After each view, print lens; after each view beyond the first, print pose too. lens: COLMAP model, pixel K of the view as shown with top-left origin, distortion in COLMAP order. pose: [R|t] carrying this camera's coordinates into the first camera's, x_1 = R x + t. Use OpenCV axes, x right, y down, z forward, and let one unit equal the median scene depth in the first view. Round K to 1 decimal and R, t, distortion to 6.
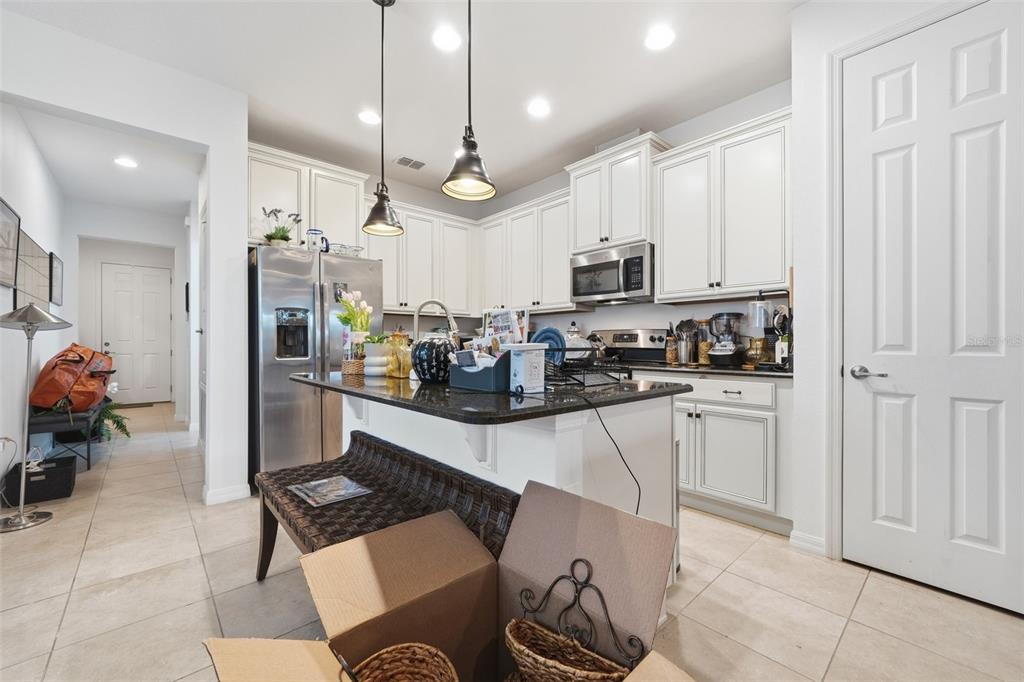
lens RADIAL K [[416.6, 0, 507.3], [0, 416.6, 344.6], [0, 0, 1]] dist [-0.003397, 0.000214]
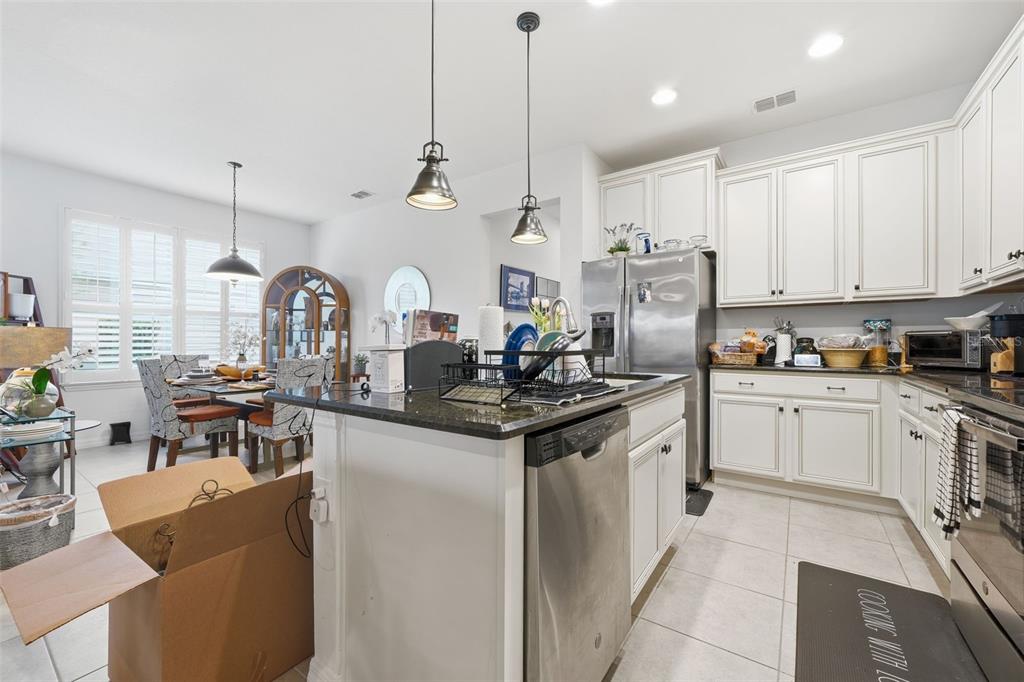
lens RADIAL K [[416.6, 0, 505.2], [0, 416.6, 345.8], [0, 0, 1]] dist [-0.003397, 0.000214]
pose [[0.226083, 0.001536, -0.974107, 0.468386], [-0.000393, 0.999999, 0.001486, -0.000761], [0.974108, 0.000047, 0.226084, 0.445202]]
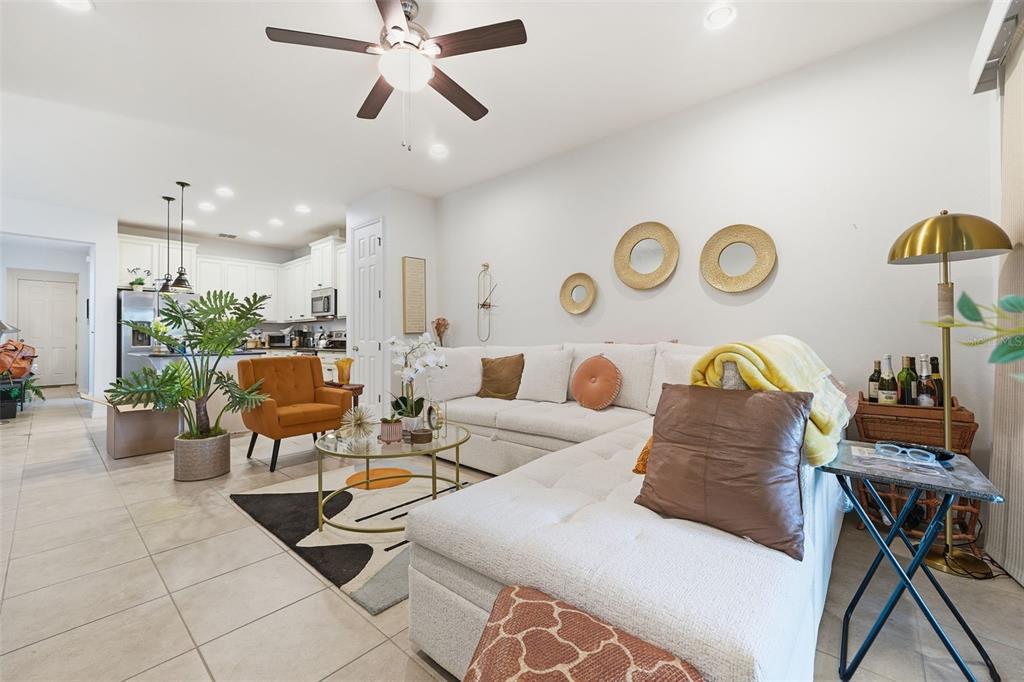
lens RADIAL K [[416.6, 0, 504.9], [0, 416.6, 331.6], [0, 0, 1]] dist [-0.003397, 0.000214]
pose [[0.993243, -0.003851, 0.115993, 0.892940], [0.005731, 0.999858, -0.015877, 0.002454], [-0.115915, 0.016435, 0.993123, -1.071067]]
